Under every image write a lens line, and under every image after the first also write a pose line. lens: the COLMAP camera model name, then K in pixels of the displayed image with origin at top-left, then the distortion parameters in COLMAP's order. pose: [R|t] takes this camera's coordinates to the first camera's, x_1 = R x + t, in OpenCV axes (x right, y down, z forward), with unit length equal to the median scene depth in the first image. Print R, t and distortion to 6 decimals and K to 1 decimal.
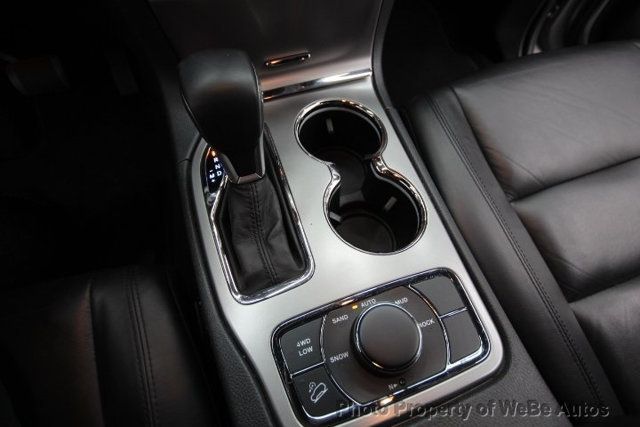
lens RADIAL K [[304.9, 0, 321.6], [0, 304.9, 215.5], [0, 0, 1]] dist [0.000187, -0.009557]
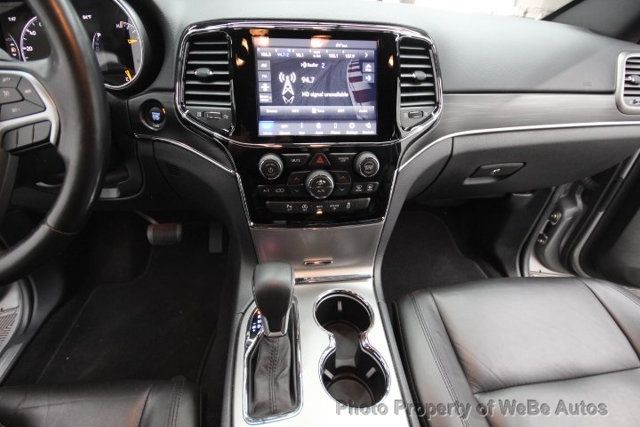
lens RADIAL K [[304.9, 0, 318.5], [0, 304.9, 215.8], [0, 0, 1]] dist [0.000187, -0.009557]
pose [[0.974656, 0.121253, -0.187998, 0.172647], [-0.196628, 0.865115, -0.461426, 0.029333], [0.106690, 0.486697, 0.867031, -0.553660]]
